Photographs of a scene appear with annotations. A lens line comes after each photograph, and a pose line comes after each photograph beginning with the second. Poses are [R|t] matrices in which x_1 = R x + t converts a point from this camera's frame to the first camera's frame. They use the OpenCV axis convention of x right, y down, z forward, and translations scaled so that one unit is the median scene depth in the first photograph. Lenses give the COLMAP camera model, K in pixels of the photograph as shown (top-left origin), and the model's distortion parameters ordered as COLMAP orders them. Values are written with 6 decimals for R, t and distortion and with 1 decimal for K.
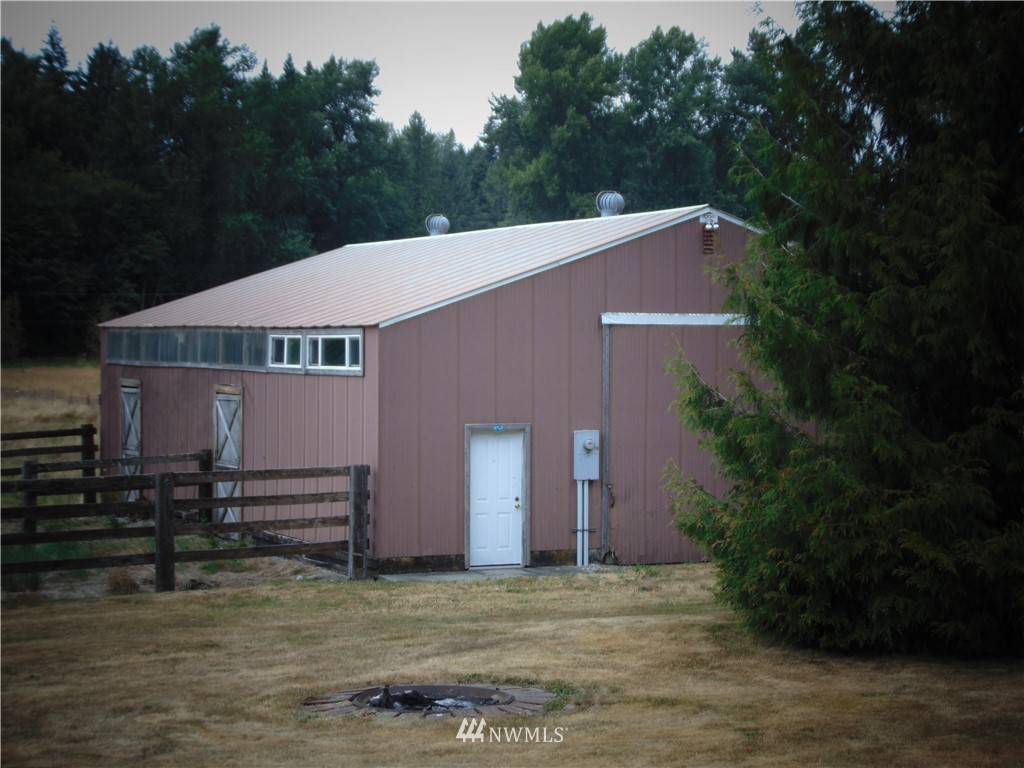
lens RADIAL K [[2119.9, 0, 509.8], [0, 2119.9, 384.6], [0, 0, 1]] dist [0.207139, 0.000000]
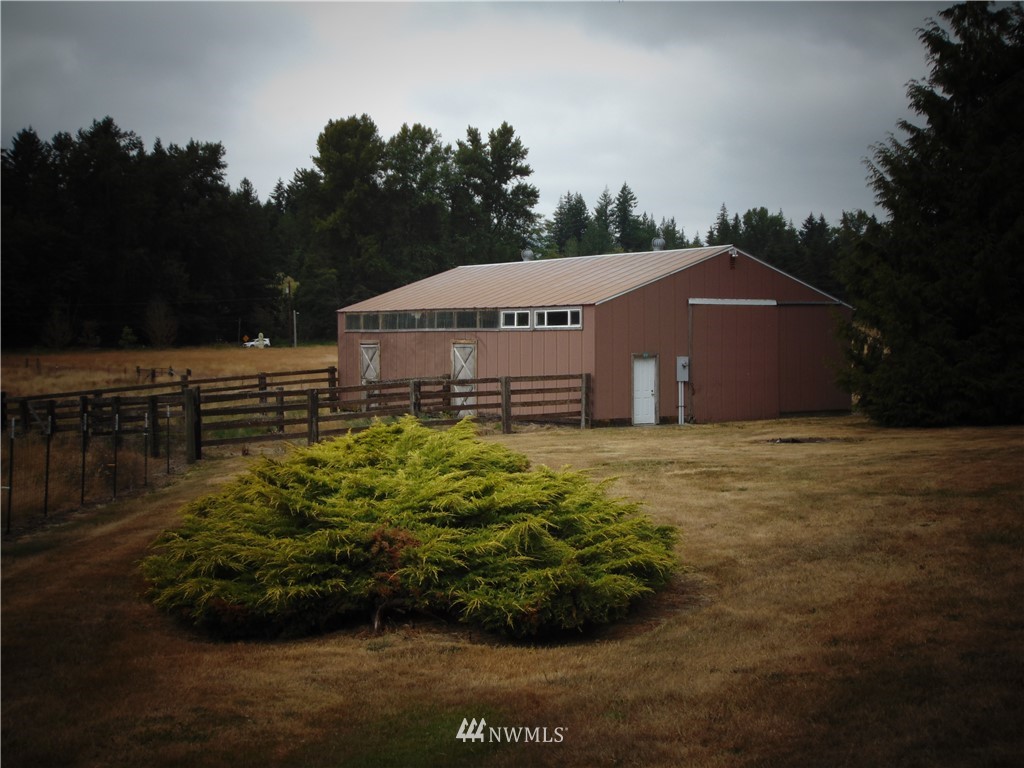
lens RADIAL K [[1511.8, 0, 523.1], [0, 1511.8, 384.3], [0, 0, 1]] dist [0.058714, 0.000000]
pose [[0.983733, -0.011979, 0.179236, -0.298211], [0.010558, 0.999905, 0.008879, 0.026903], [-0.179325, -0.006843, 0.983766, -0.311099]]
